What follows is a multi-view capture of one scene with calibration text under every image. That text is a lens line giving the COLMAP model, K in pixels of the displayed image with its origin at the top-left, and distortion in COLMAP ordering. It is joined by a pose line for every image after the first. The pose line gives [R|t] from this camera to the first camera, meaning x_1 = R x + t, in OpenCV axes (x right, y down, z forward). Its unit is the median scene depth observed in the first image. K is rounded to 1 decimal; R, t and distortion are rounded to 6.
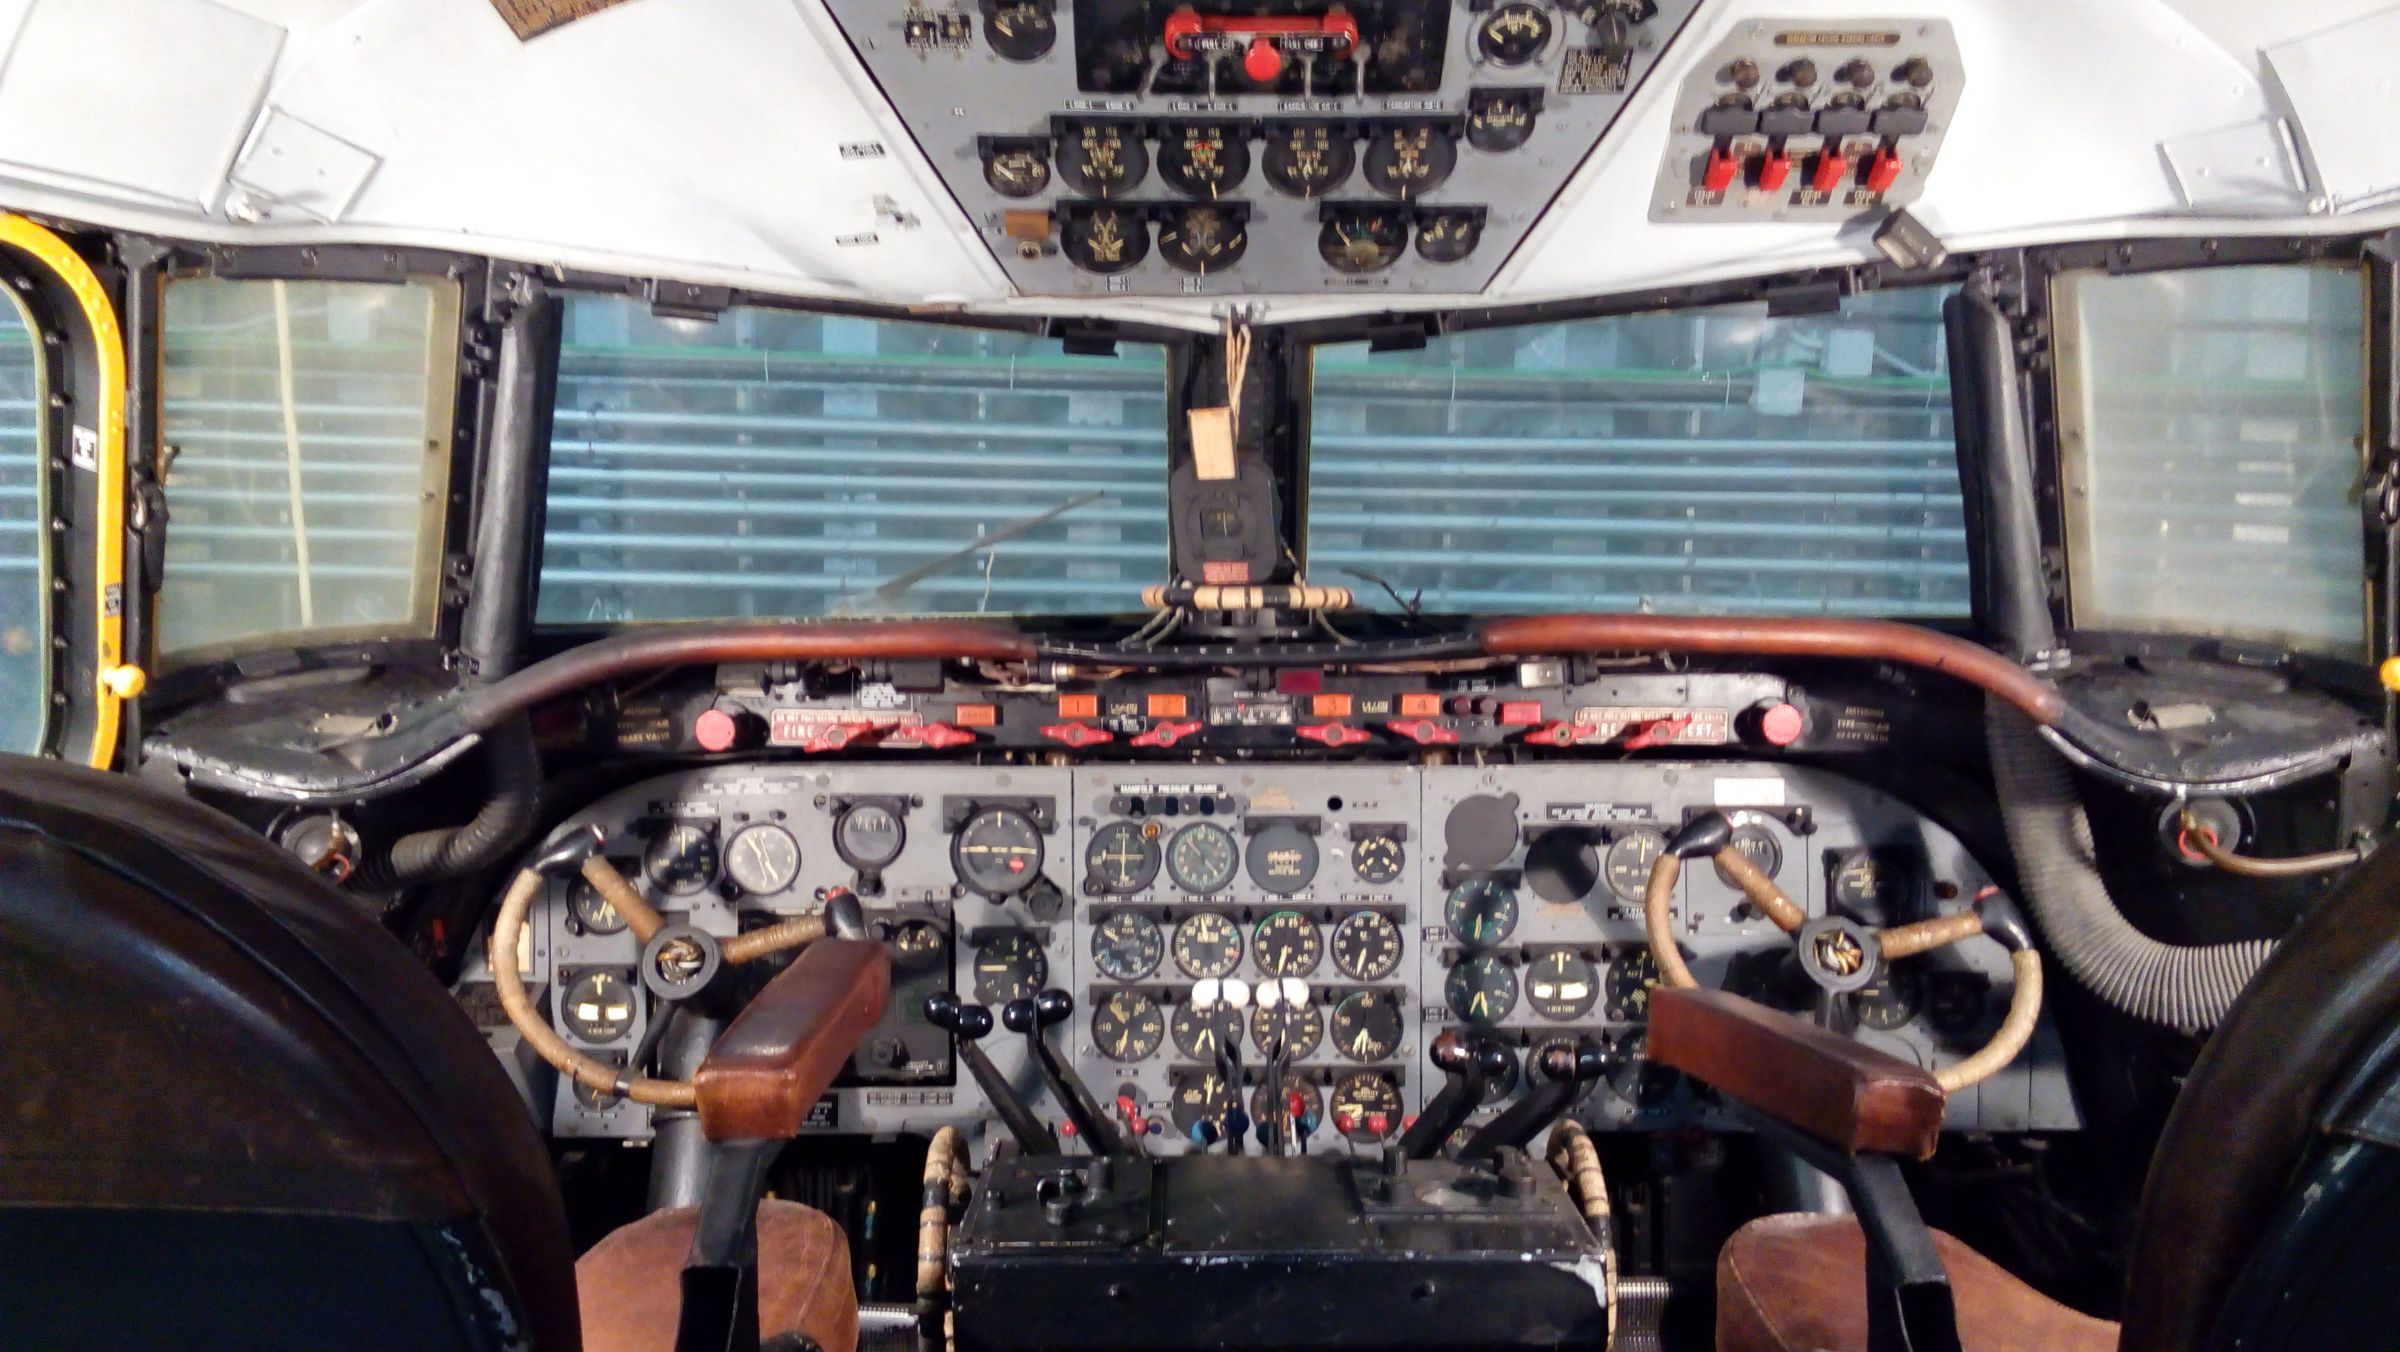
lens RADIAL K [[1809.5, 0, 1197.8], [0, 1809.5, 671.0], [0, 0, 1]] dist [0.045664, -0.093107]
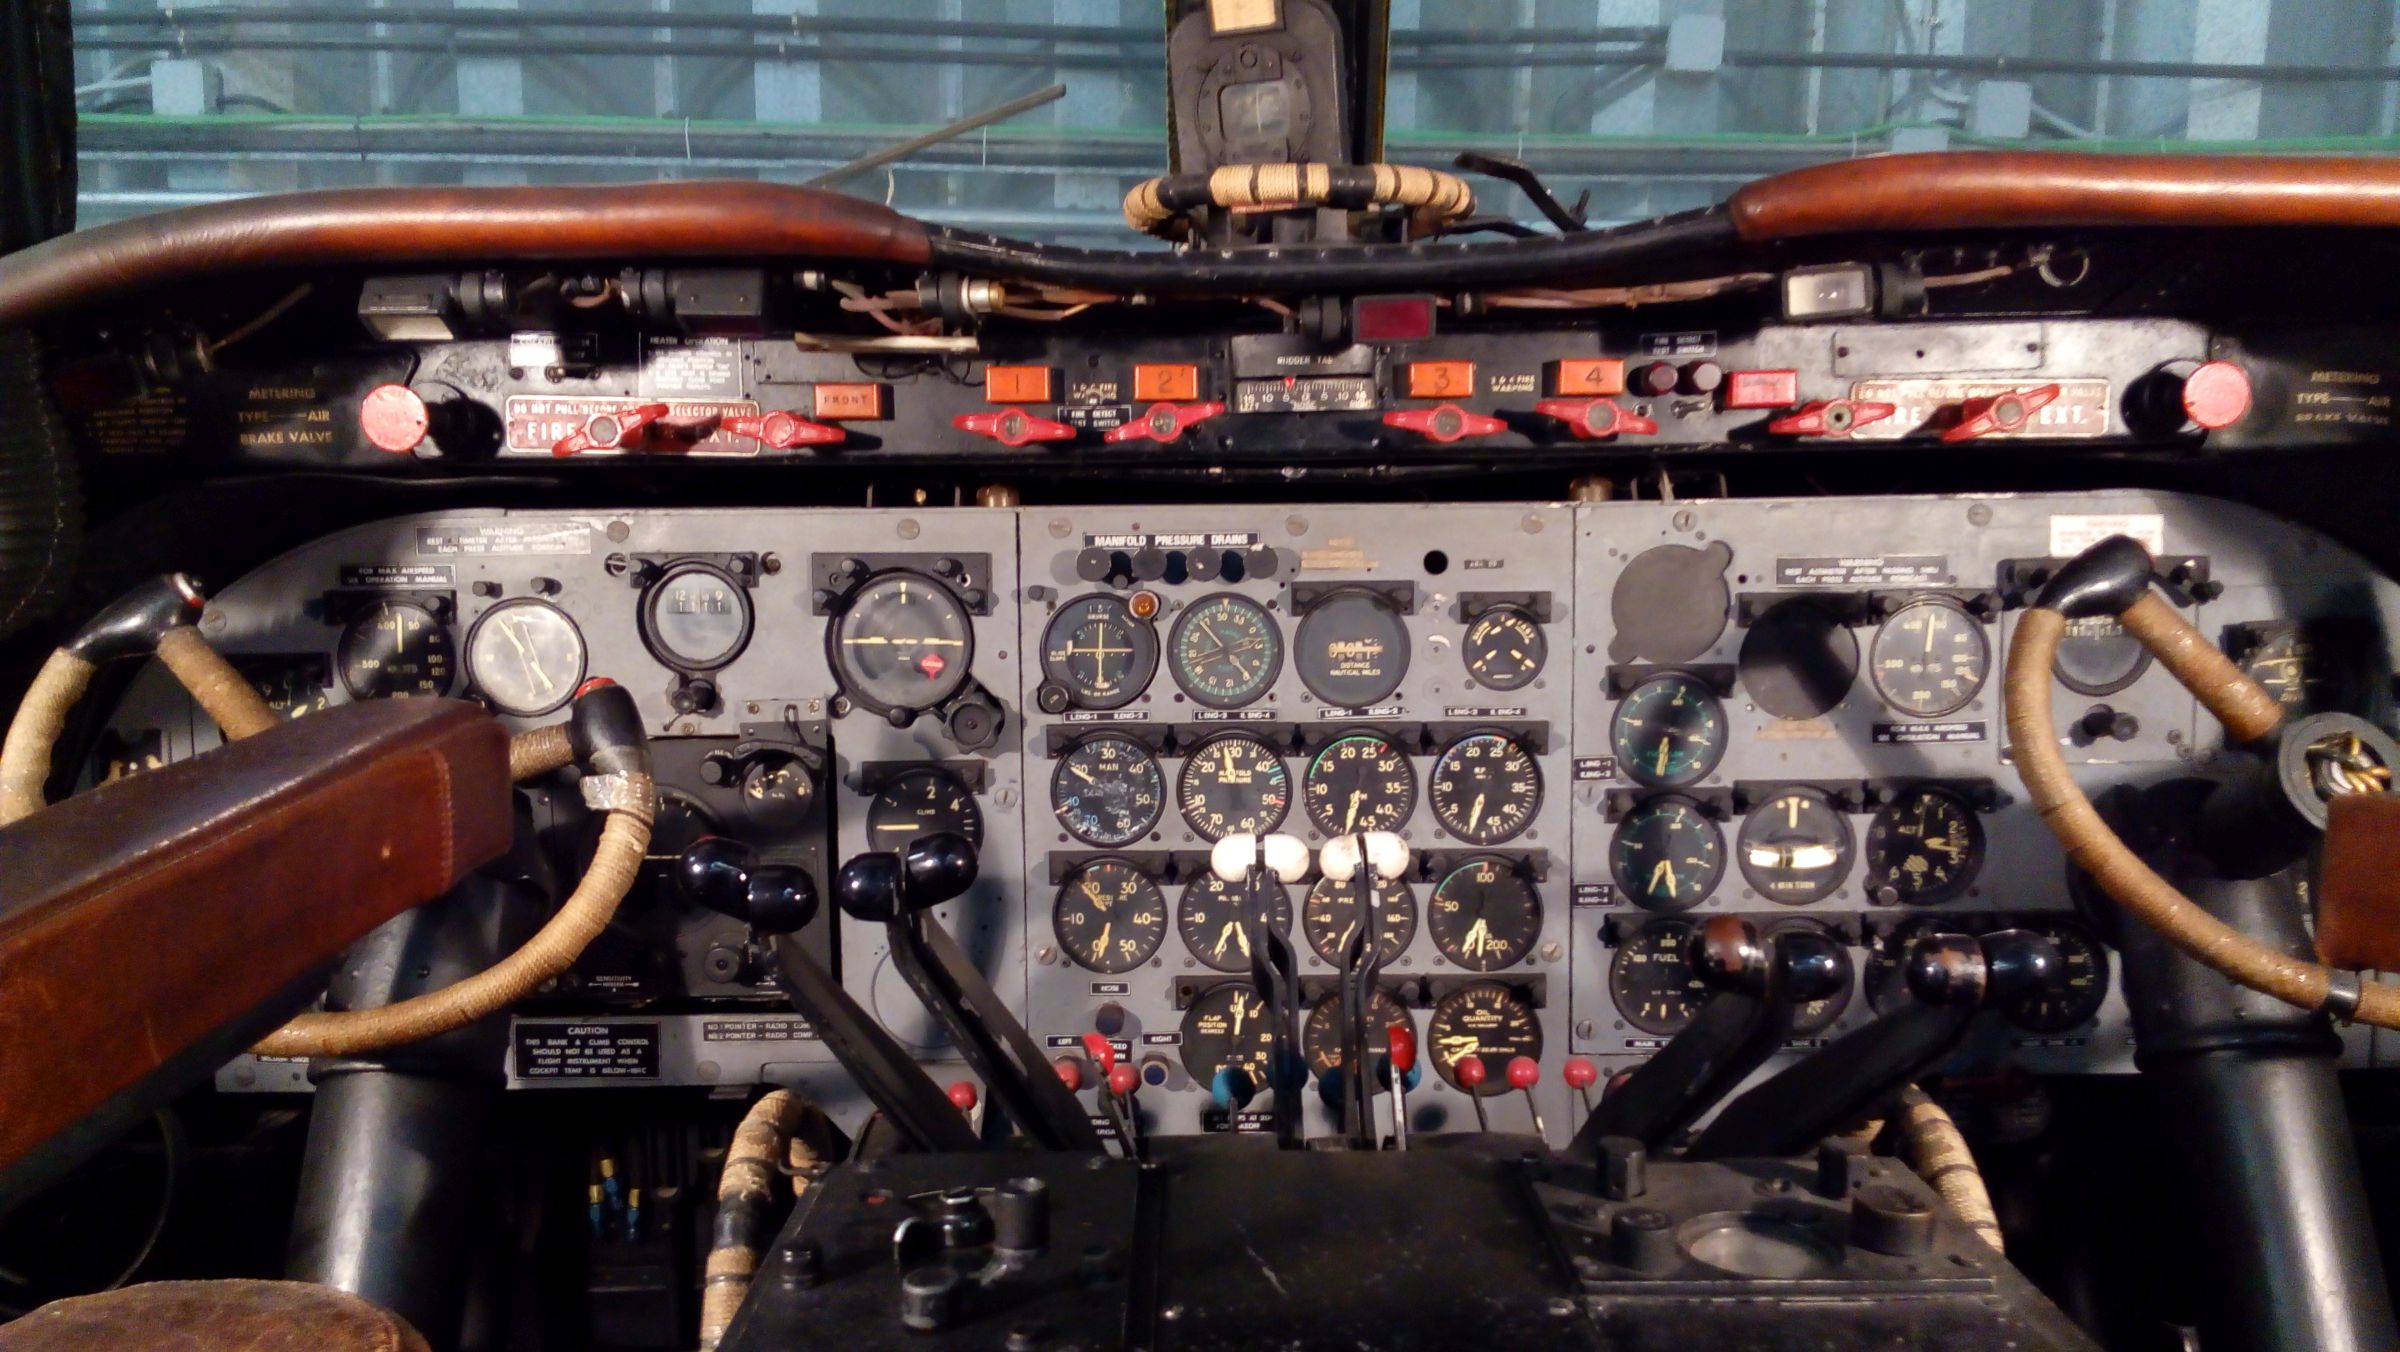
lens RADIAL K [[1809.5, 0, 1198.3], [0, 1809.5, 669.7], [0, 0, 1]] dist [0.045664, -0.093107]
pose [[0.999948, -0.007568, -0.006886, -0.002676], [0.007904, 0.998714, 0.050079, 0.078748], [0.006499, -0.050130, 0.998722, 0.373639]]
